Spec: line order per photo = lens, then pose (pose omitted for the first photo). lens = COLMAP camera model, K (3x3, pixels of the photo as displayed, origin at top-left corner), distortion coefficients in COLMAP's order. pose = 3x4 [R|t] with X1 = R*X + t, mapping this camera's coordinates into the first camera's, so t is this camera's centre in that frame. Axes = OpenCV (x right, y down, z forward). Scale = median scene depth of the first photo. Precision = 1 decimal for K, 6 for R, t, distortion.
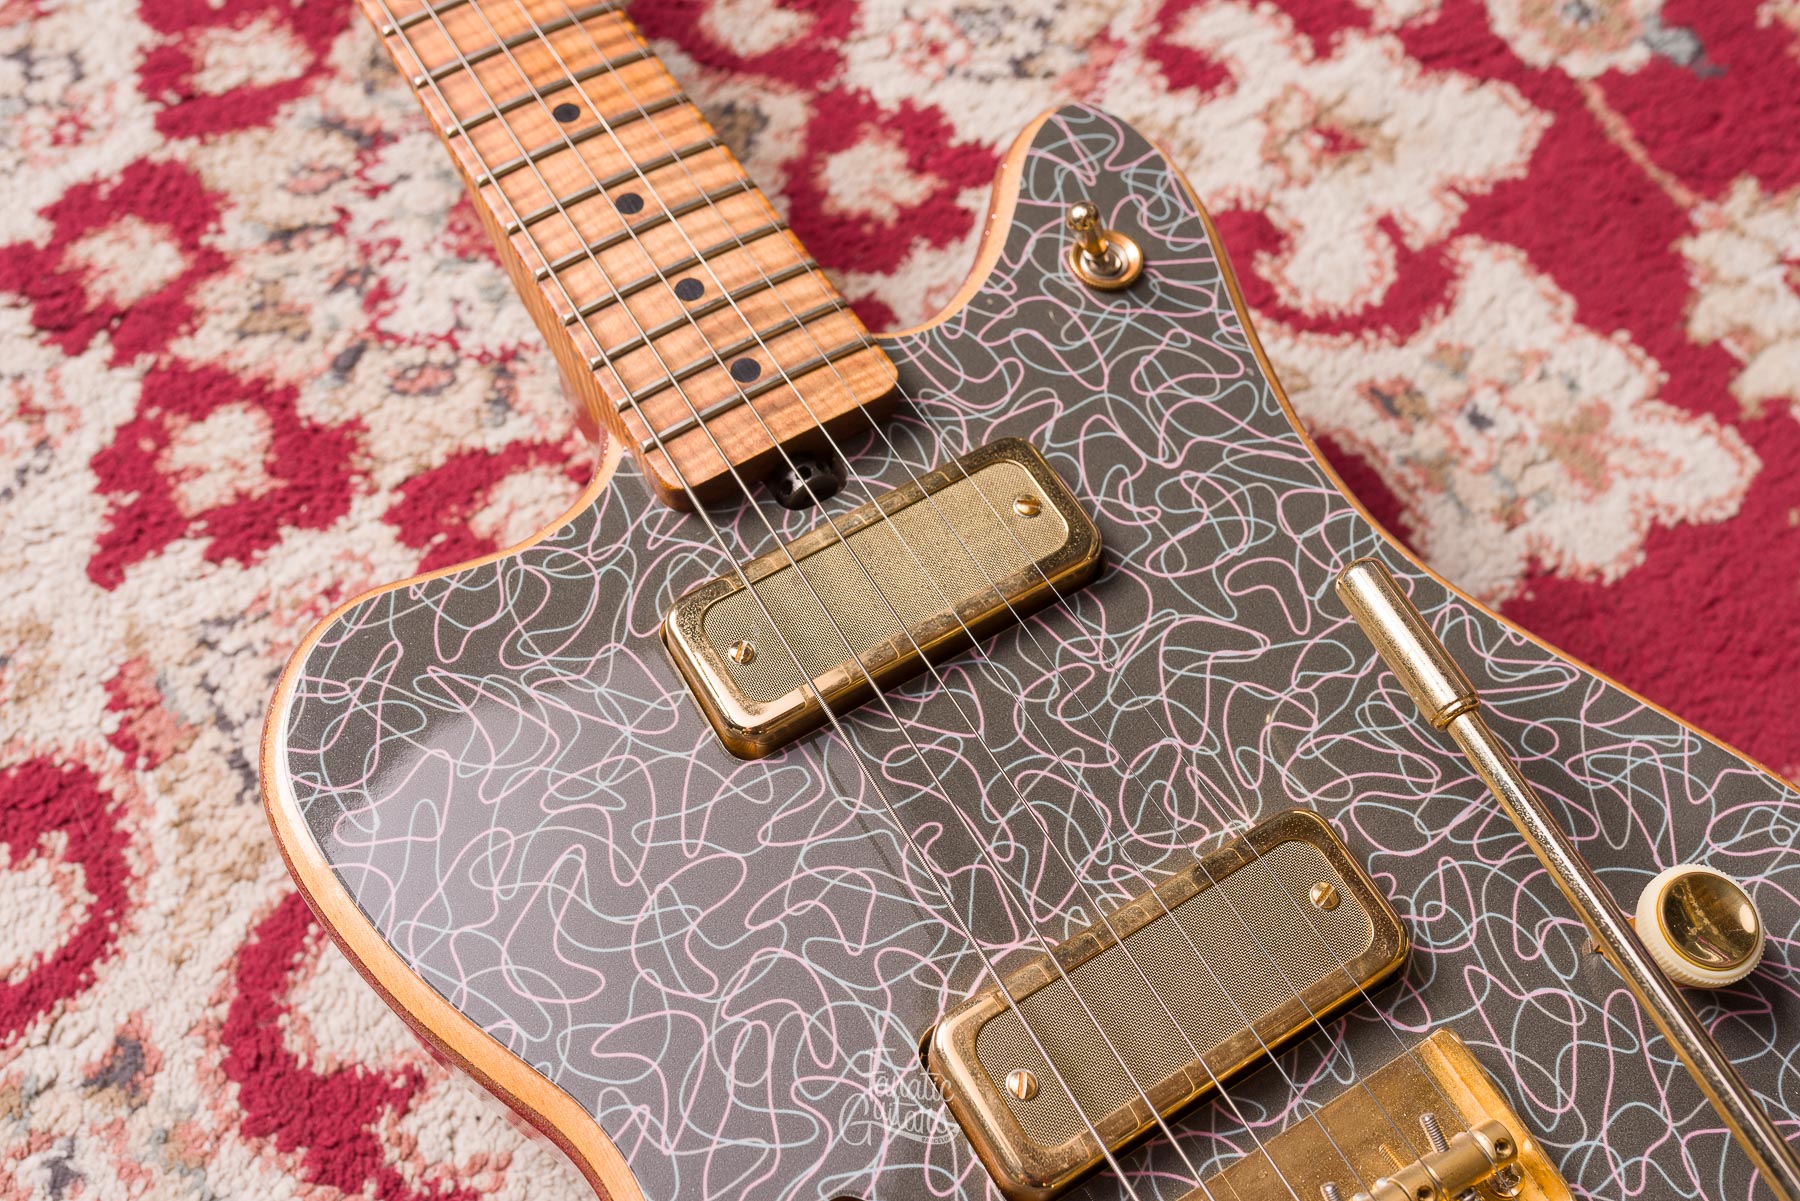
lens RADIAL K [[1791.2, 0, 901.1], [0, 1791.2, 600.3], [0, 0, 1]] dist [0.001283, -0.002683]
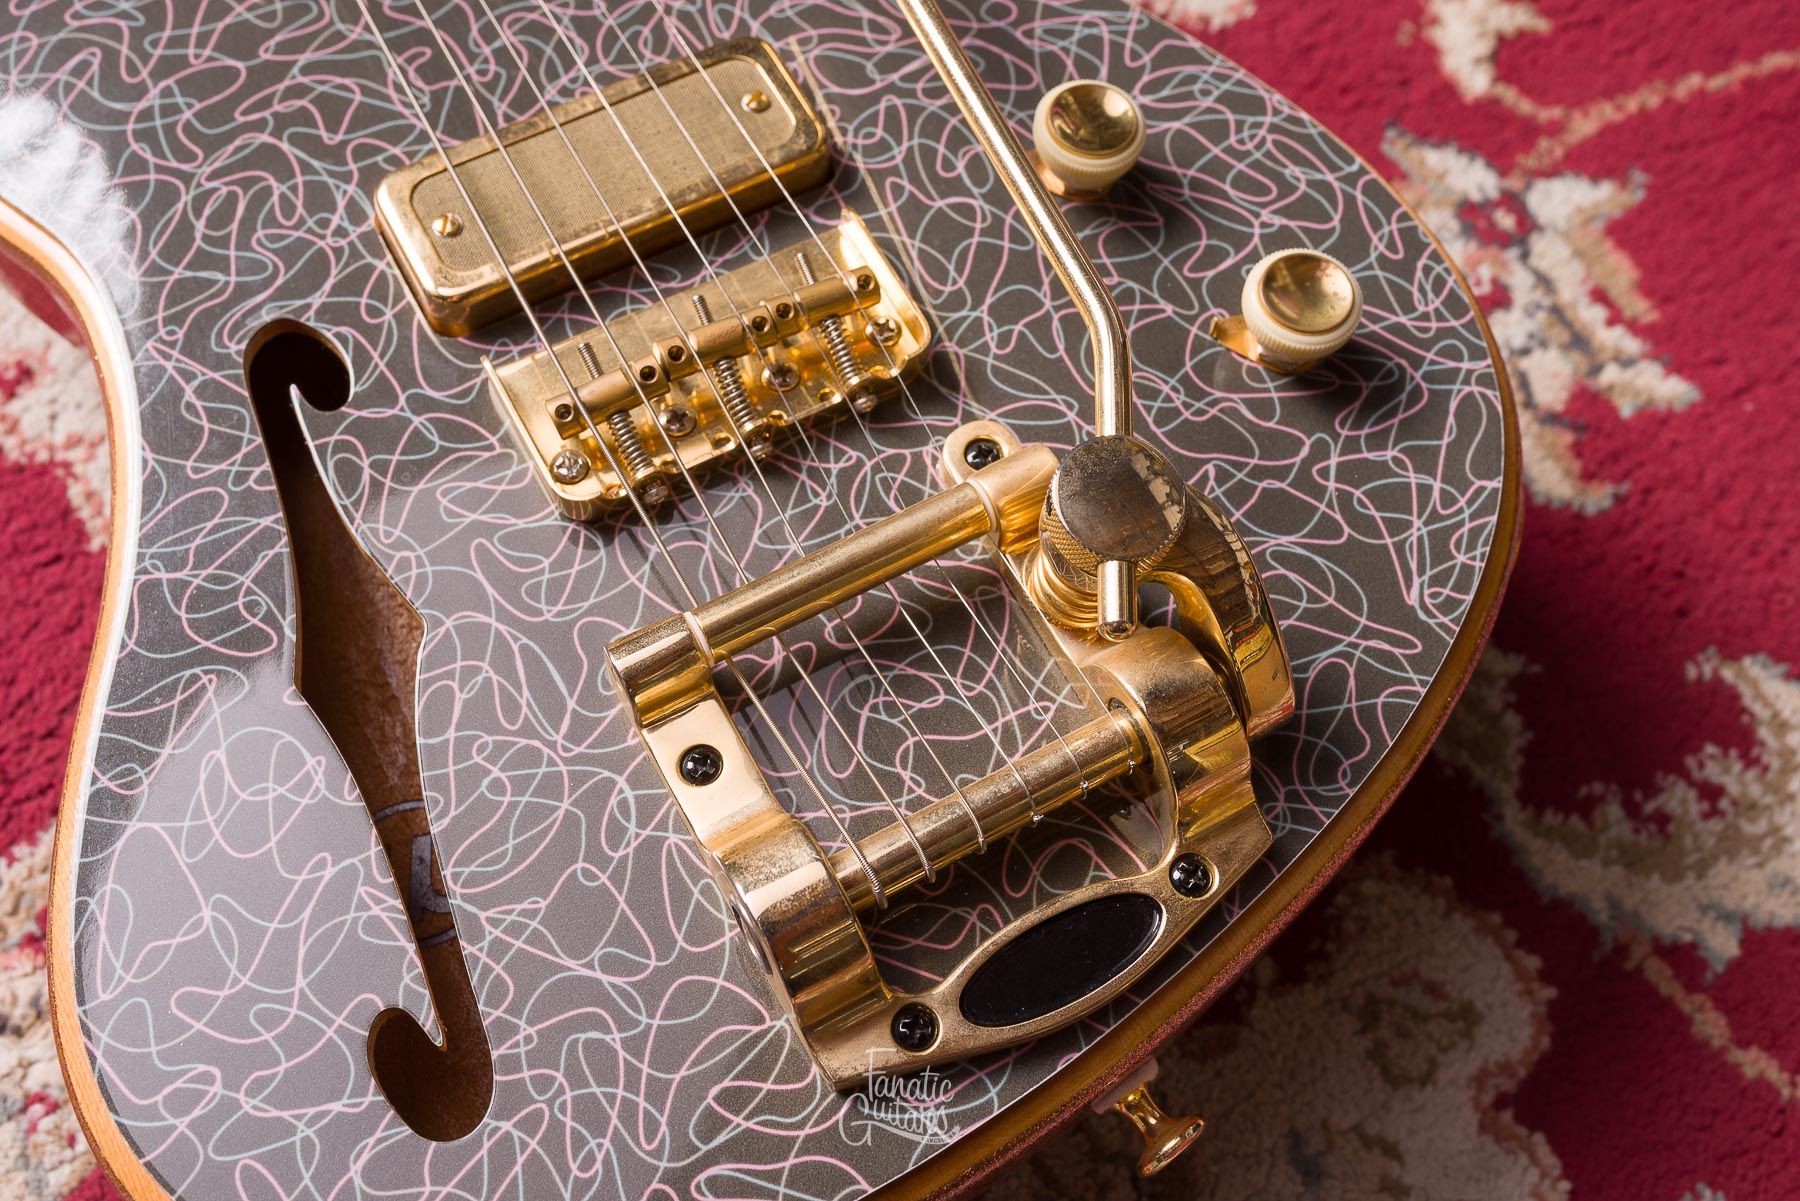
lens RADIAL K [[1803.3, 0, 900.3], [0, 1803.3, 598.7], [0, 0, 1]] dist [0.000321, 0.000908]
pose [[0.999241, 0.035167, -0.016736, 0.250013], [-0.034268, 0.998098, 0.051255, 0.289348], [0.018506, -0.050642, 0.998545, -0.084268]]
